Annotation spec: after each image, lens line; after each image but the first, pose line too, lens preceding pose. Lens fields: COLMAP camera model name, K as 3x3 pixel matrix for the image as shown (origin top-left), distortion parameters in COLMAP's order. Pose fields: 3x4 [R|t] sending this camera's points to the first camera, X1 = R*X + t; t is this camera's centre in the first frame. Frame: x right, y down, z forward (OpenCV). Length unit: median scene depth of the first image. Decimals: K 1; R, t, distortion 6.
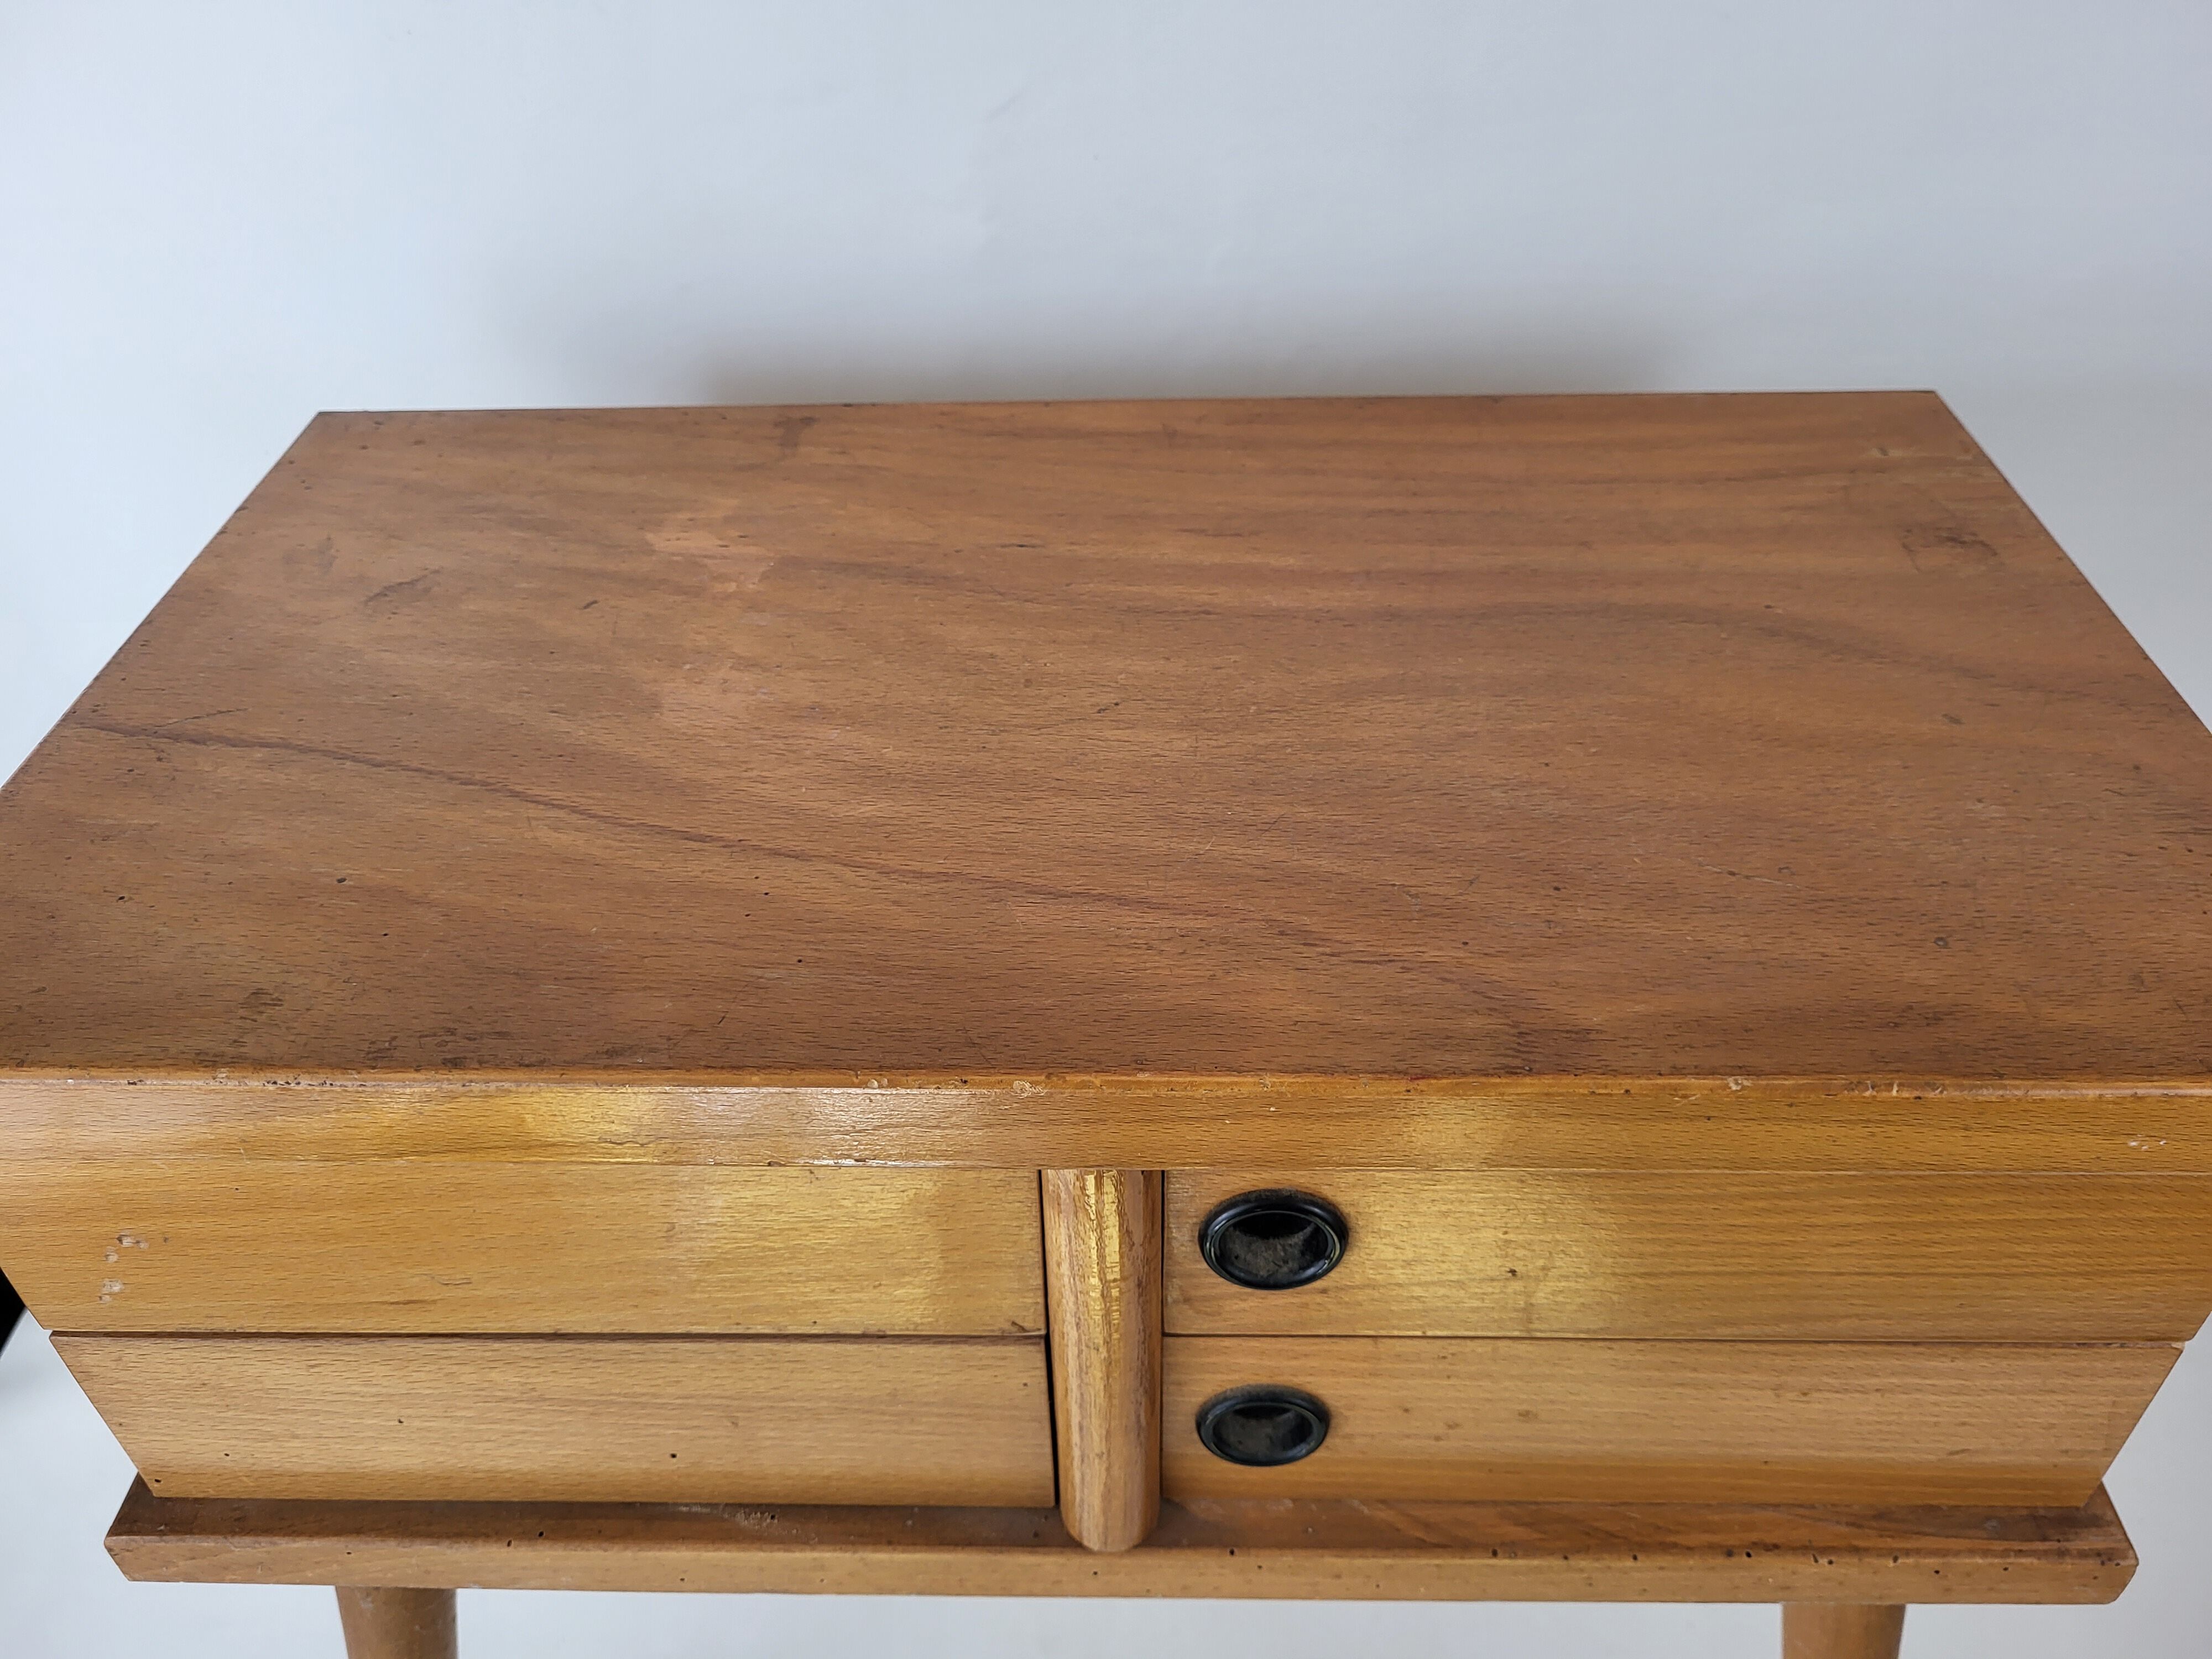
lens RADIAL K [[1754.3, 0, 1124.8], [0, 1754.3, 816.6], [0, 0, 1]] dist [0.014116, -0.015631]
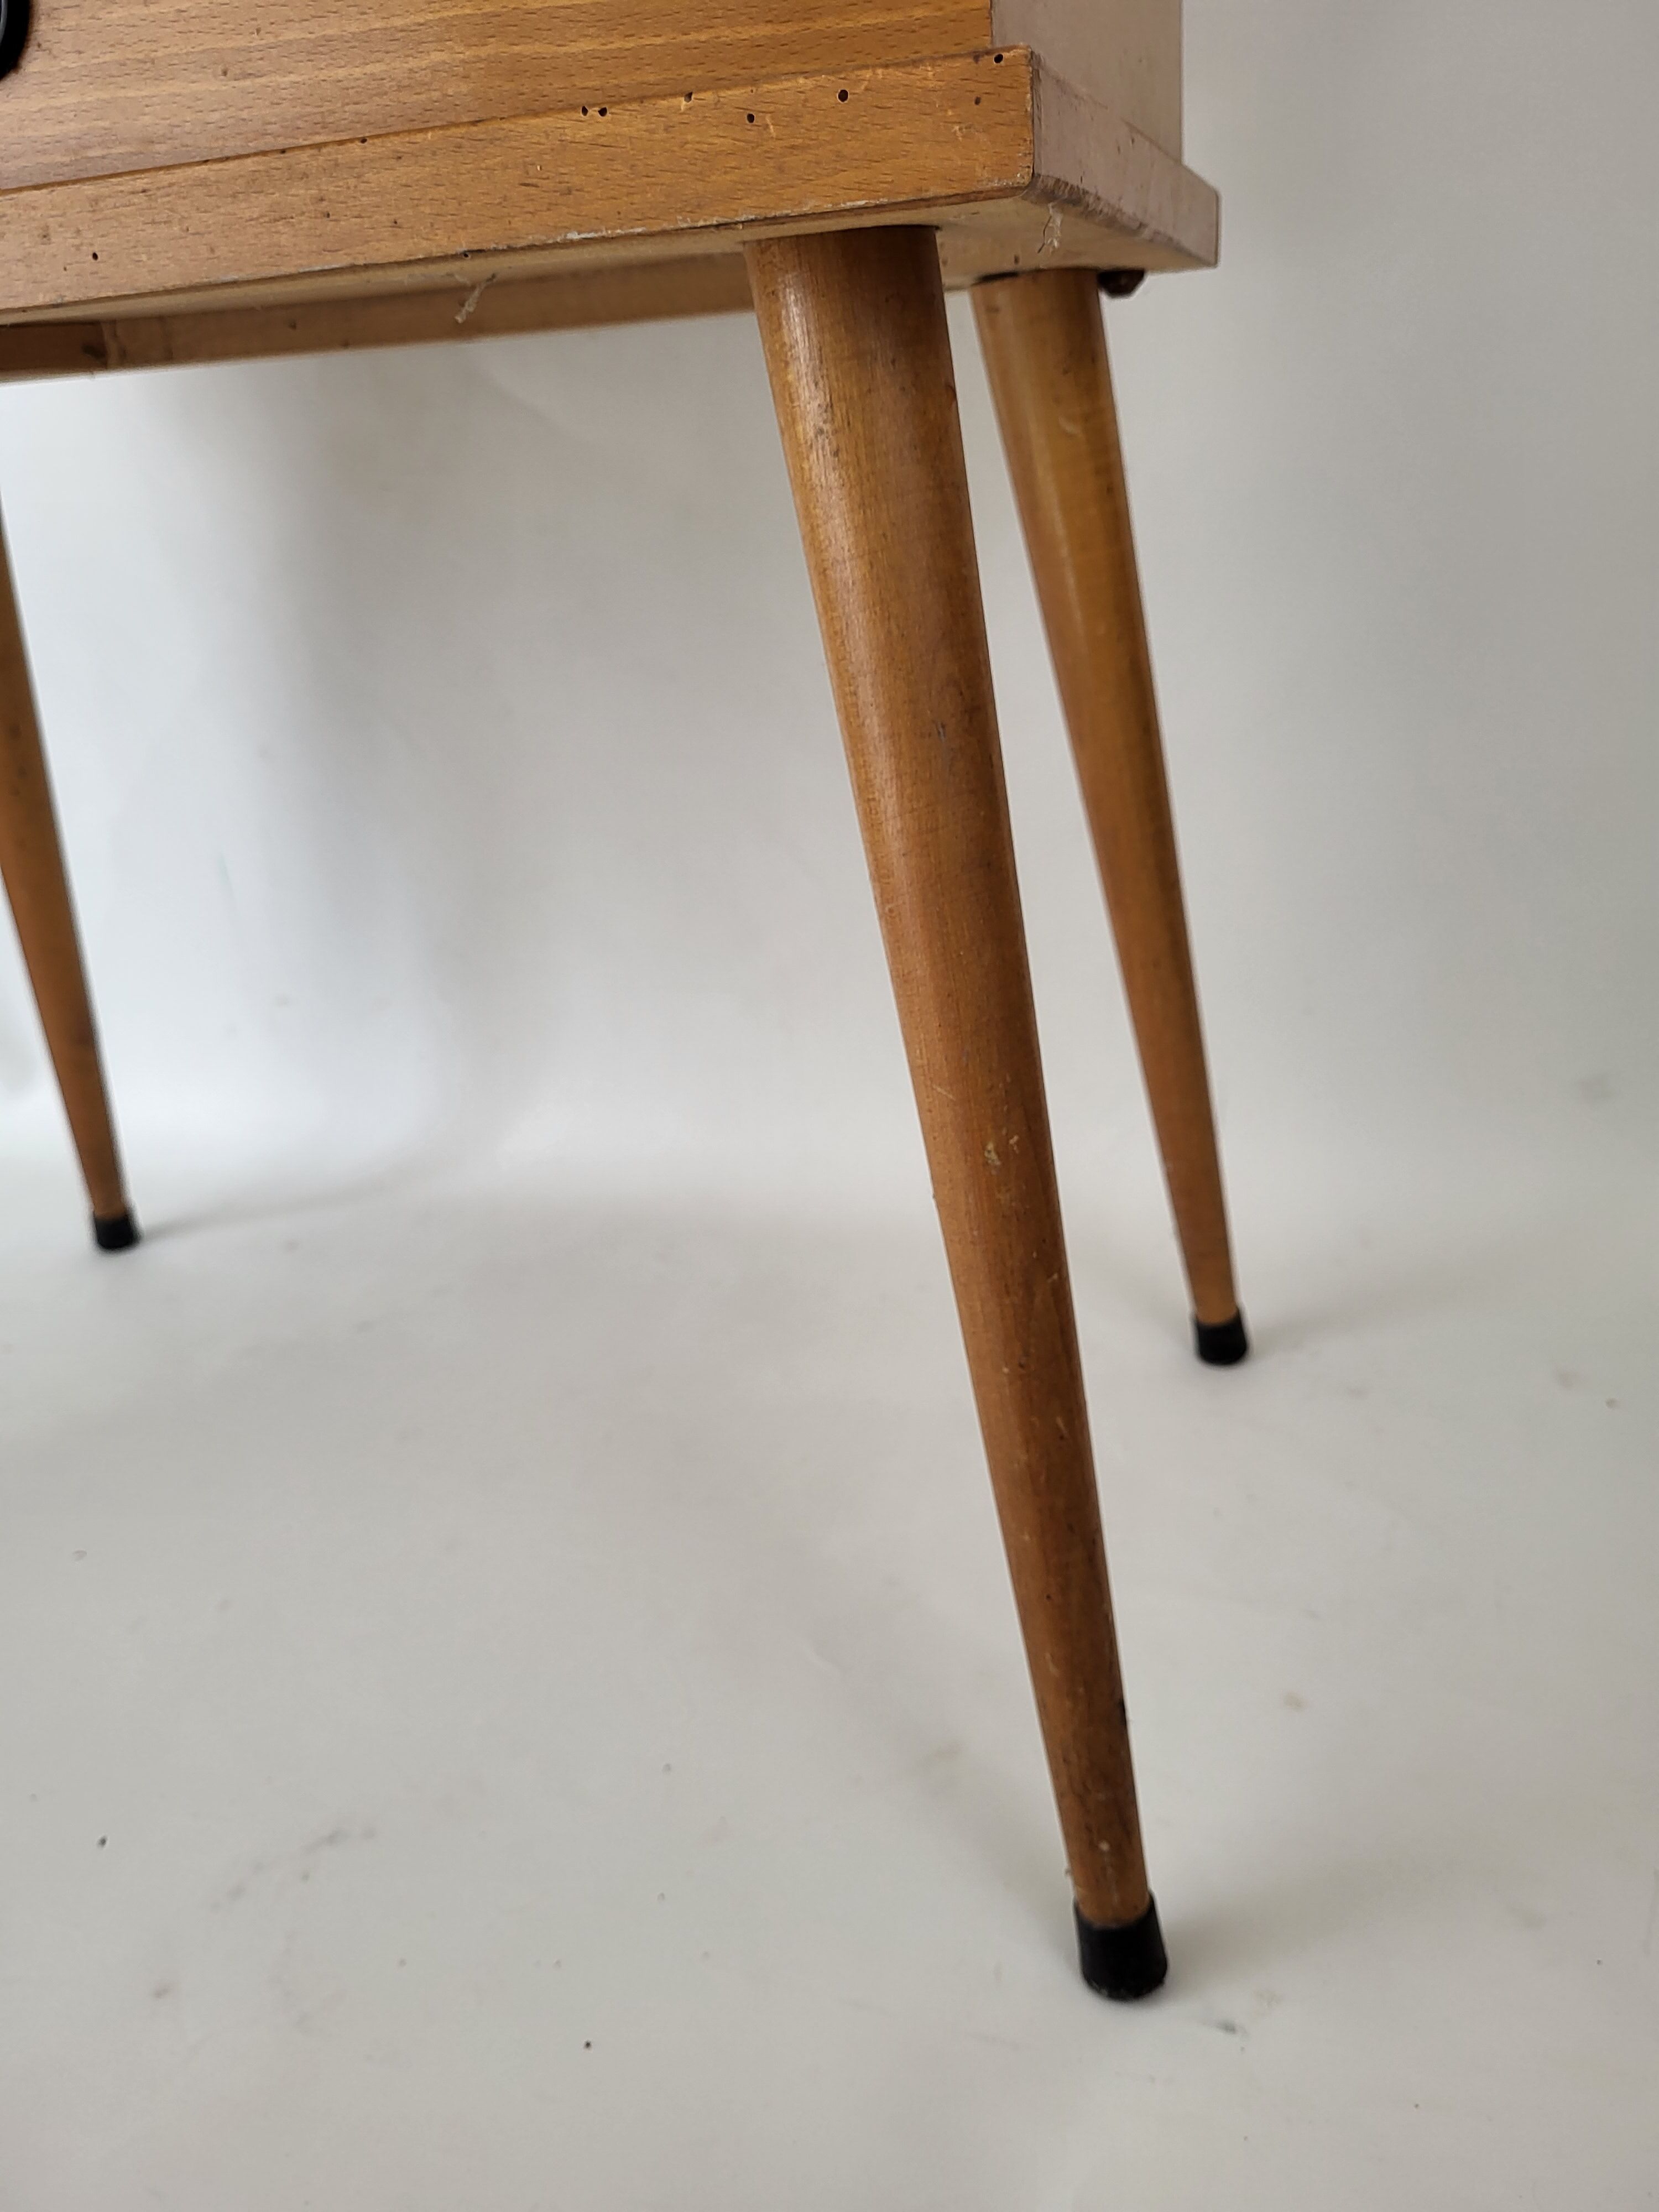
lens RADIAL K [[1754.3, 0, 864.9], [0, 1754.3, 1127.8], [0, 0, 1]] dist [0.014116, -0.015631]
pose [[0.958508, 0.052592, -0.280173, 0.767410], [-0.129000, 0.956465, -0.261787, 1.048476], [0.254208, 0.287068, 0.923564, 0.524294]]
